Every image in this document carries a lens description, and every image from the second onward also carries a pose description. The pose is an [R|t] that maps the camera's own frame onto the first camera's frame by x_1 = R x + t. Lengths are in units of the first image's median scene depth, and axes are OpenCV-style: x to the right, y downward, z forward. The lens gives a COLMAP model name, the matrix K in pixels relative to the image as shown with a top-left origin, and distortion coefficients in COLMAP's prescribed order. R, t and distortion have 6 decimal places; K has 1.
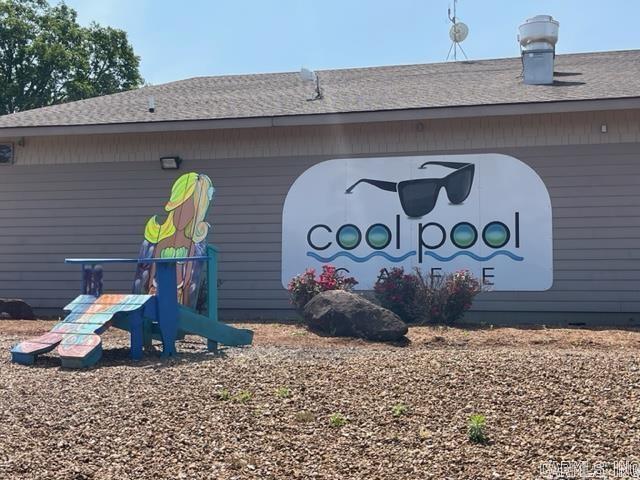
lens RADIAL K [[907.5, 0, 320.0], [0, 907.5, 240.0], [0, 0, 1]] dist [0.030293, 0.034869]
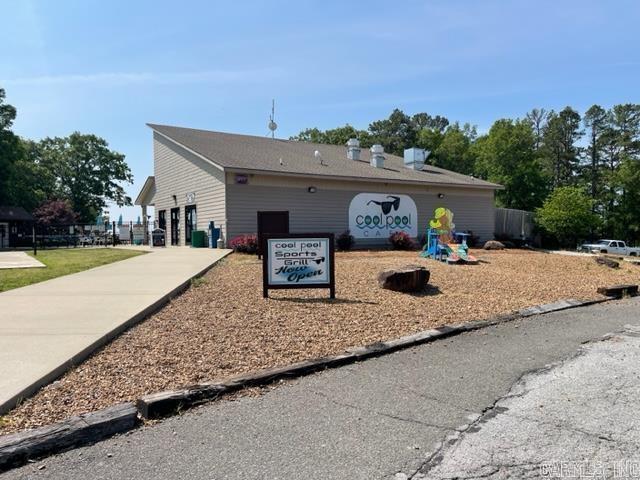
lens RADIAL K [[487.2, 0, 320.0], [0, 487.2, 240.0], [0, 0, 1]] dist [0.002230, -0.002306]
pose [[0.680696, -0.023042, 0.732204, -1.249568], [-0.038992, 0.996949, 0.067623, -0.040587], [-0.731528, -0.074581, 0.677720, 0.048002]]
